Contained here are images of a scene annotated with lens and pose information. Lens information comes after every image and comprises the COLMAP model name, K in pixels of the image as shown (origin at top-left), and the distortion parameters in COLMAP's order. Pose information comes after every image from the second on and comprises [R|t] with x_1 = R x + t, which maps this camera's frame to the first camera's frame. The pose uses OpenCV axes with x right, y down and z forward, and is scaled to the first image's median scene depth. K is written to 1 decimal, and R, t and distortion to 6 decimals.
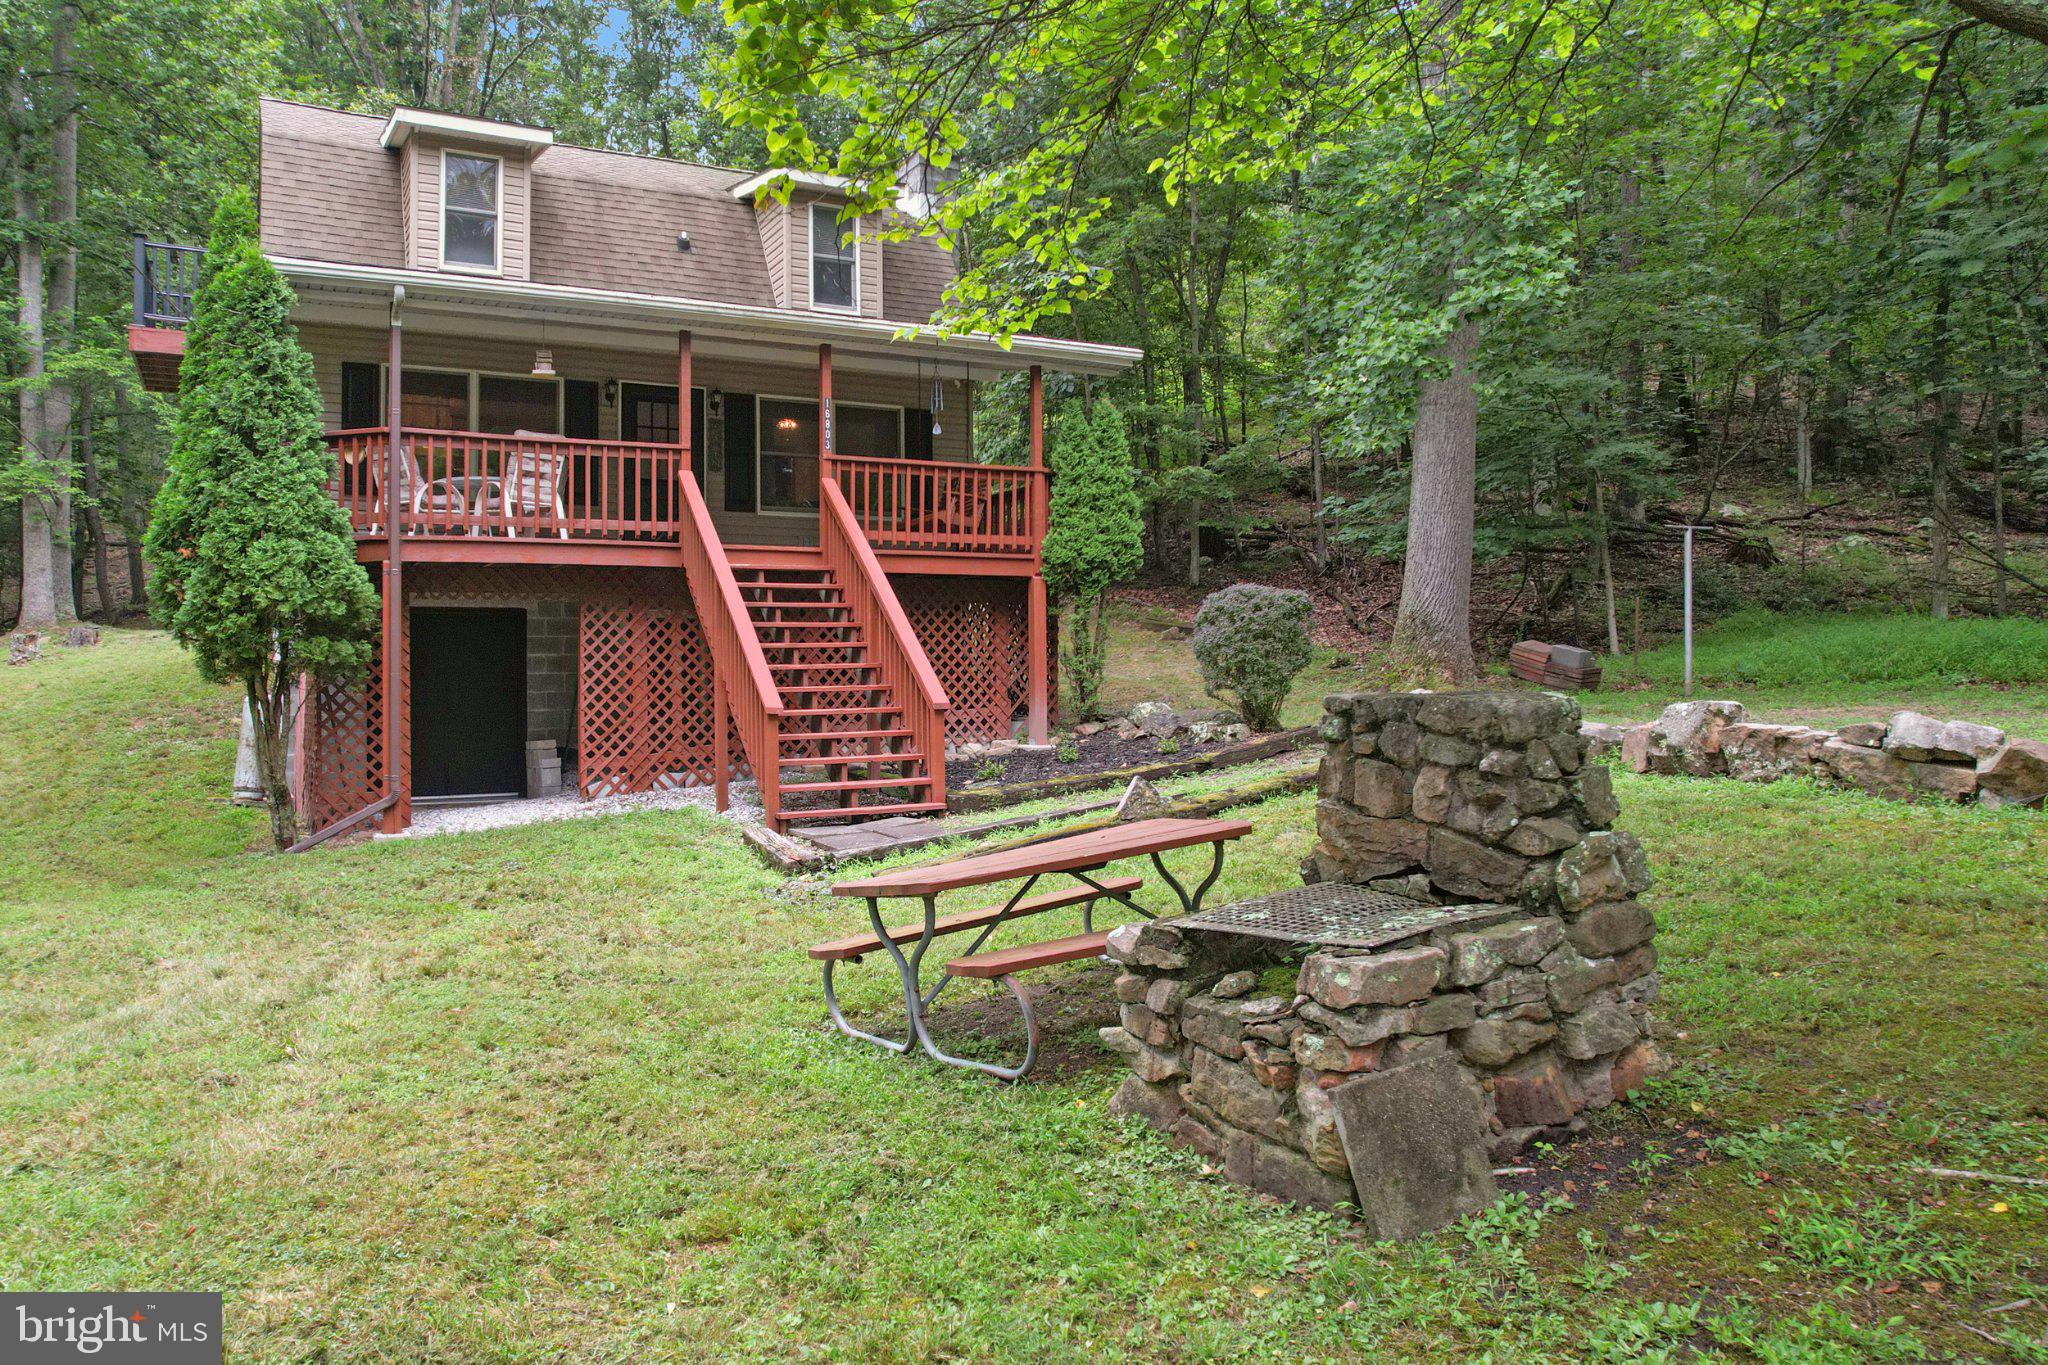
lens RADIAL K [[1474.7, 0, 1000.3], [0, 1474.7, 678.8], [0, 0, 1]] dist [-0.070493, 0.002593]
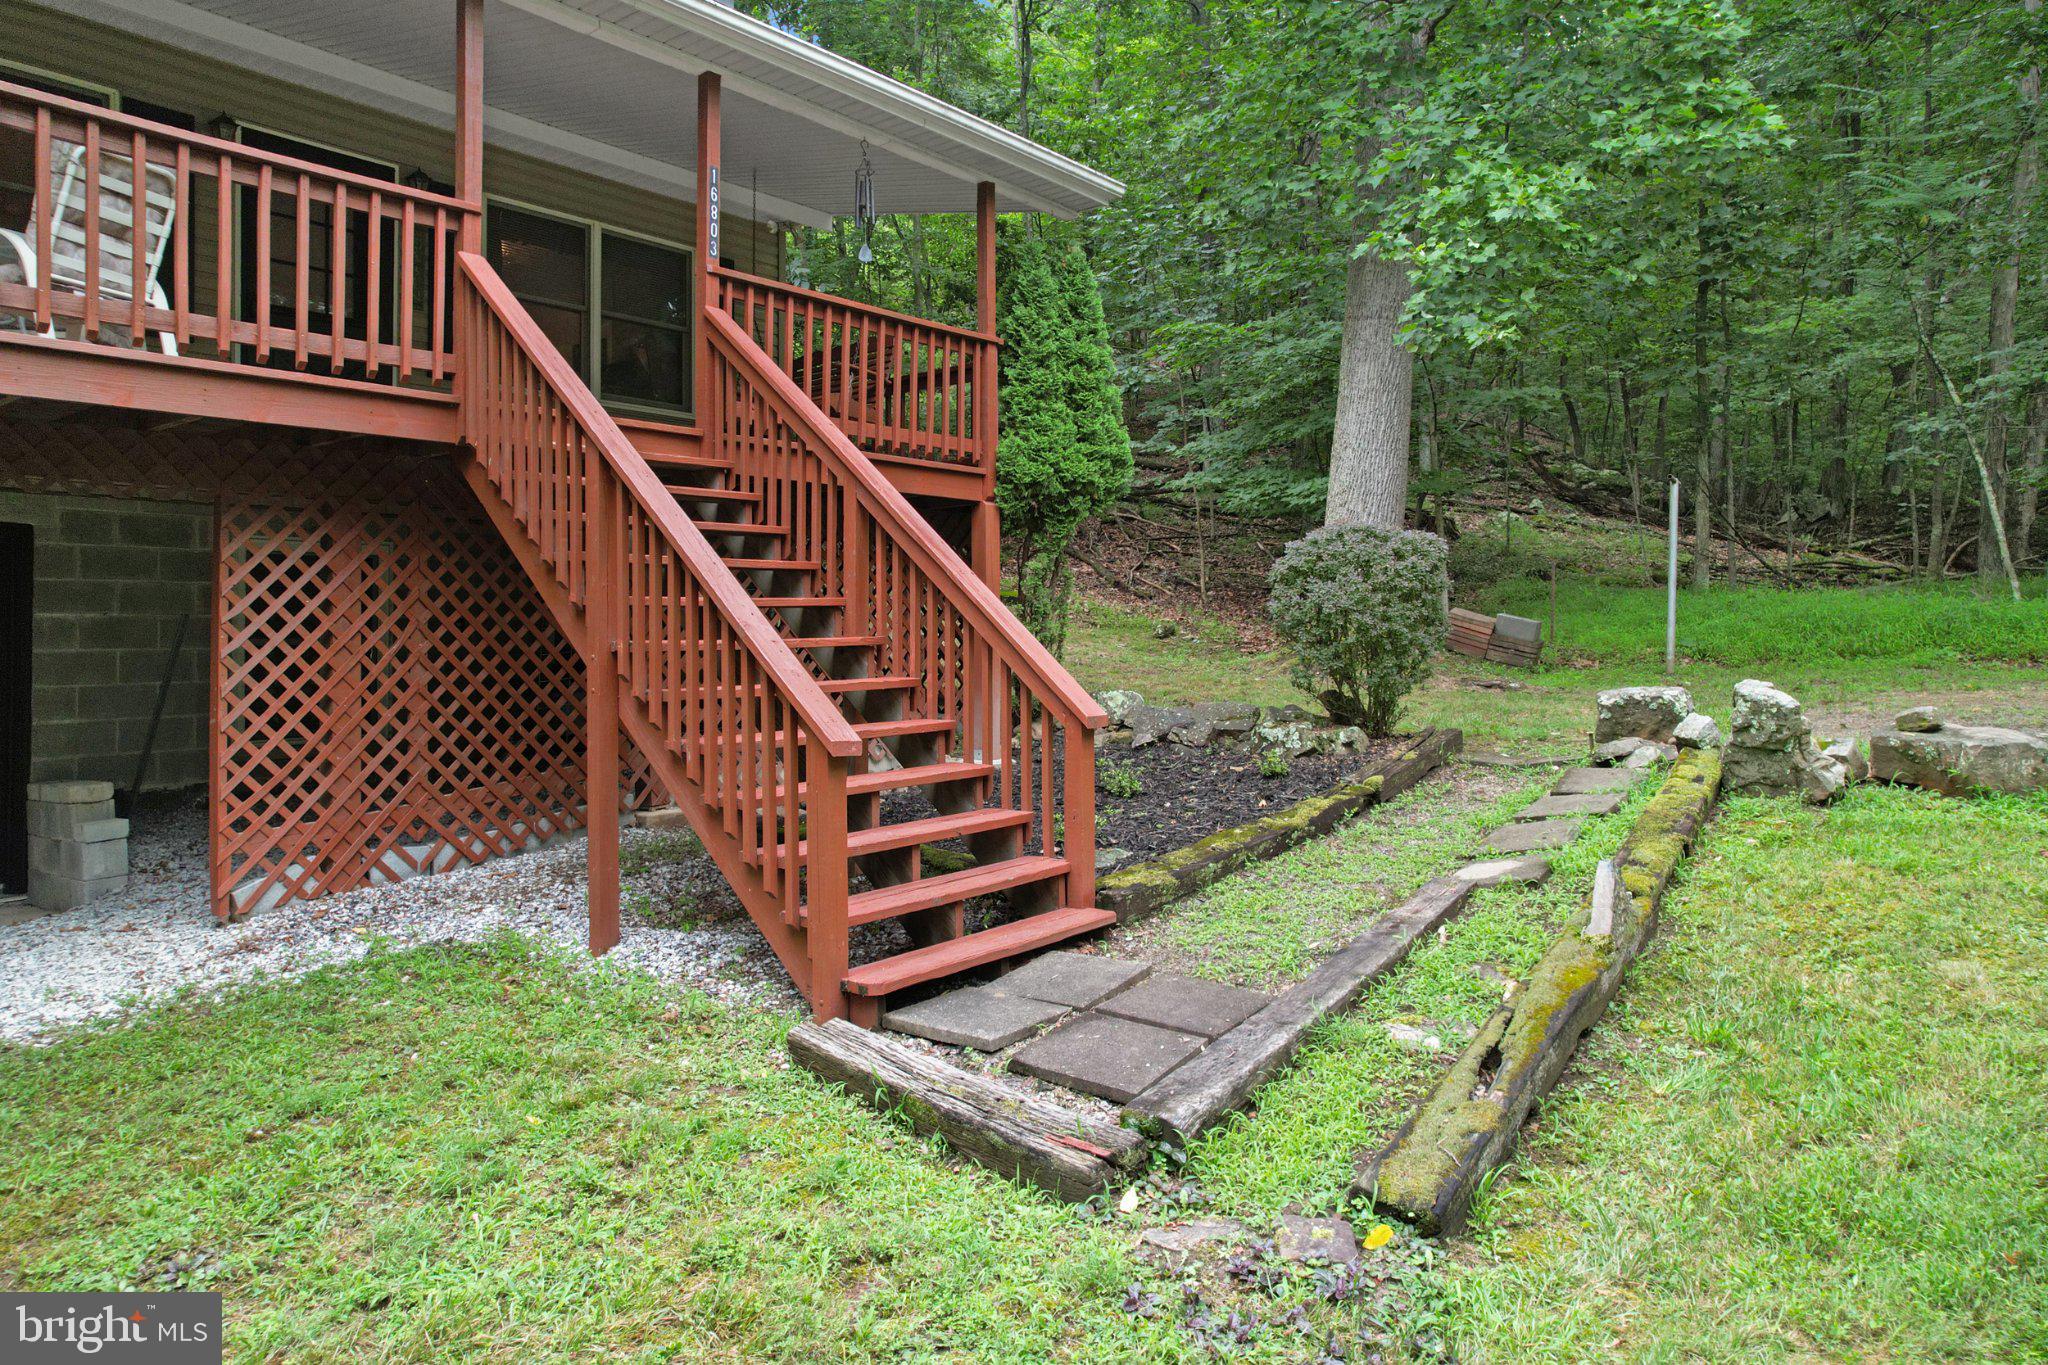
lens RADIAL K [[1322.4, 0, 1021.5], [0, 1322.4, 608.4], [0, 0, 1]] dist [-0.053327, 0.030796]
pose [[0.915414, 0.010395, 0.402379, -0.217443], [-0.000863, 0.999715, -0.023864, -0.009108], [-0.402513, 0.021498, 0.915162, 0.505488]]
